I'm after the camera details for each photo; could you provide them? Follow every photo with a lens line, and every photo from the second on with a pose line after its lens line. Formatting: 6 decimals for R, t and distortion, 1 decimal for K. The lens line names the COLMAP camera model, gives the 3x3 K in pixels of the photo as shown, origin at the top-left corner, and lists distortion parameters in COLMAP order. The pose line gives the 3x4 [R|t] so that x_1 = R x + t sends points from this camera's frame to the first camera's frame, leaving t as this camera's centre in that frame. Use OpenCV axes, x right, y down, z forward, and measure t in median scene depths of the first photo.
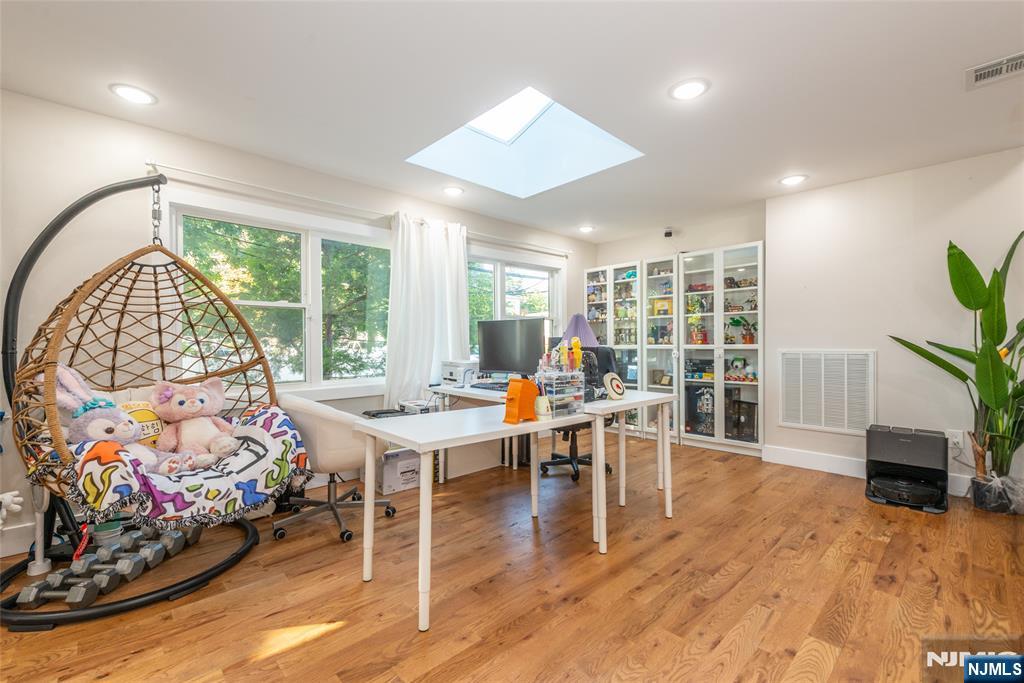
lens RADIAL K [[441.9, 0, 511.6], [0, 441.9, 344.7], [0, 0, 1]] dist [0.014230, -0.002939]
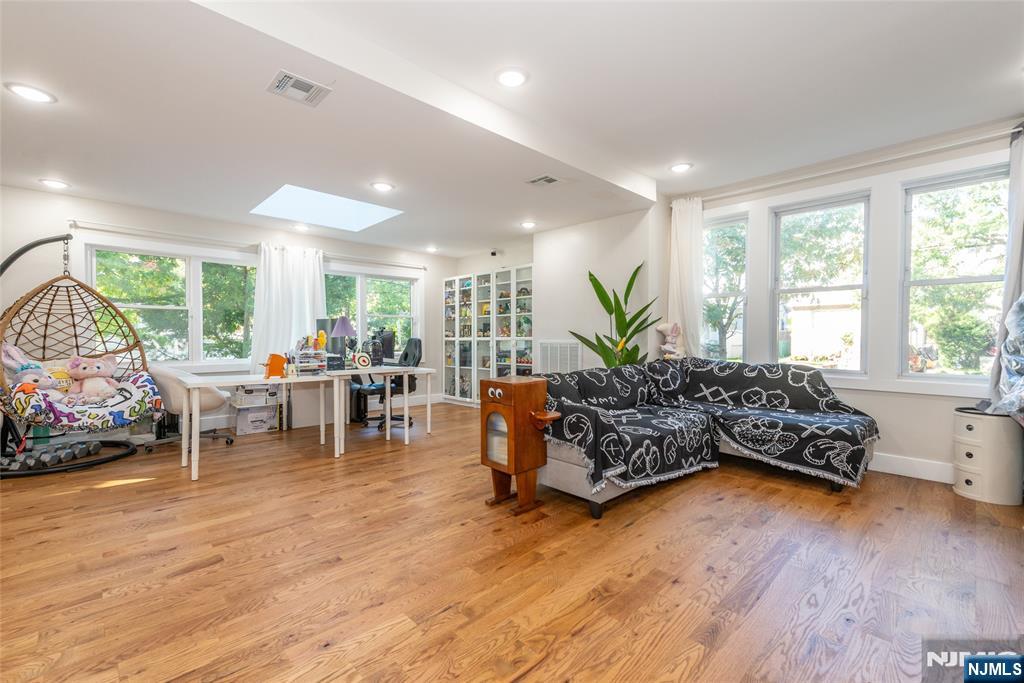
lens RADIAL K [[441.9, 0, 508.4], [0, 441.9, 344.3], [0, 0, 1]] dist [0.014230, -0.002939]
pose [[0.999975, 0.005291, 0.004612, 0.835354], [-0.005338, 0.999933, 0.010293, 0.014648], [-0.004557, -0.010318, 0.999936, -0.678924]]
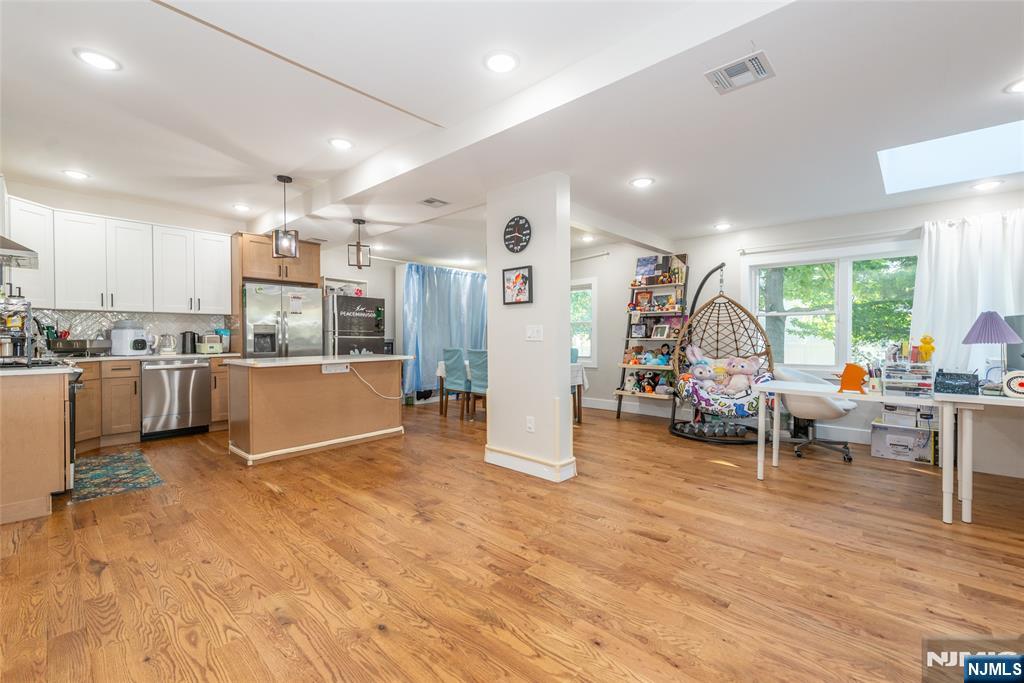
lens RADIAL K [[432.4, 0, 505.9], [0, 432.4, 339.7], [0, 0, 1]] dist [0.005068, -0.000144]
pose [[0.064599, 0.008664, -0.997874, 1.224409], [-0.008734, 0.999929, 0.008116, -0.002642], [0.997873, 0.008192, 0.064670, -0.209189]]
